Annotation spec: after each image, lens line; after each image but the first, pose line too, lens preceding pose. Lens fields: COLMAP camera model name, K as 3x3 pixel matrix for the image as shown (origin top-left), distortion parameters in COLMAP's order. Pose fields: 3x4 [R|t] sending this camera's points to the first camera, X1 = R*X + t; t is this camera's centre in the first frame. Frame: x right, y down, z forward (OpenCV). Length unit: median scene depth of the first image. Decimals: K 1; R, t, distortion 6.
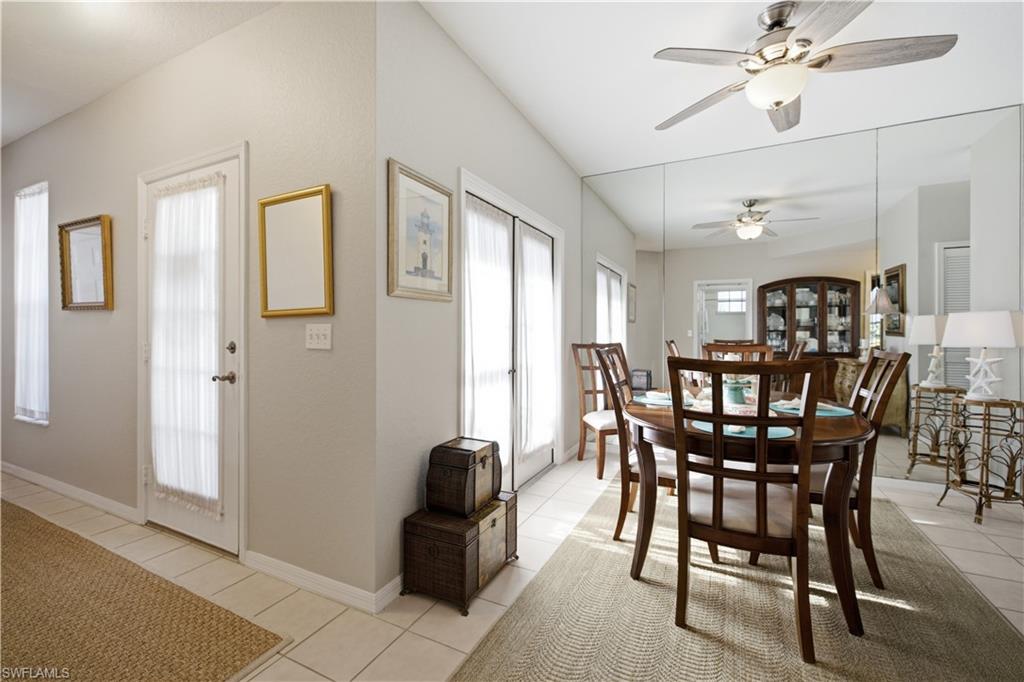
lens RADIAL K [[433.4, 0, 512.0], [0, 433.4, 341.0], [0, 0, 1]] dist [0.000037, 0.000023]
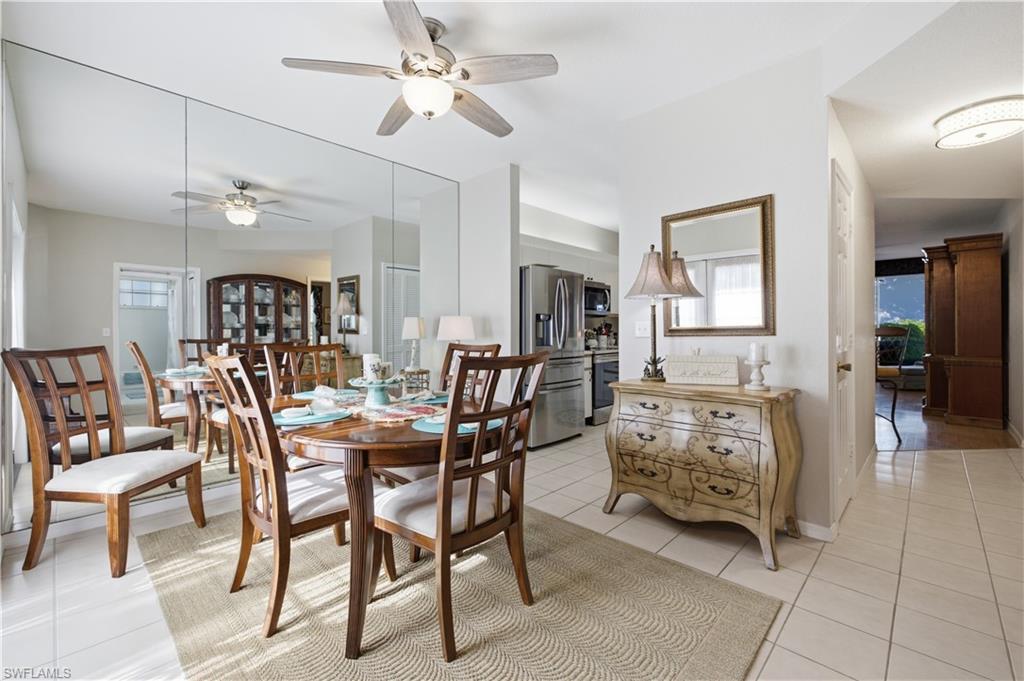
lens RADIAL K [[432.9, 0, 518.2], [0, 432.9, 333.6], [0, 0, 1]] dist [0.003478, 0.000288]
pose [[0.288675, -0.006446, 0.957405, -0.184813], [0.019663, 0.999806, 0.000803, -0.003288], [-0.957225, 0.018593, 0.288746, 0.266965]]
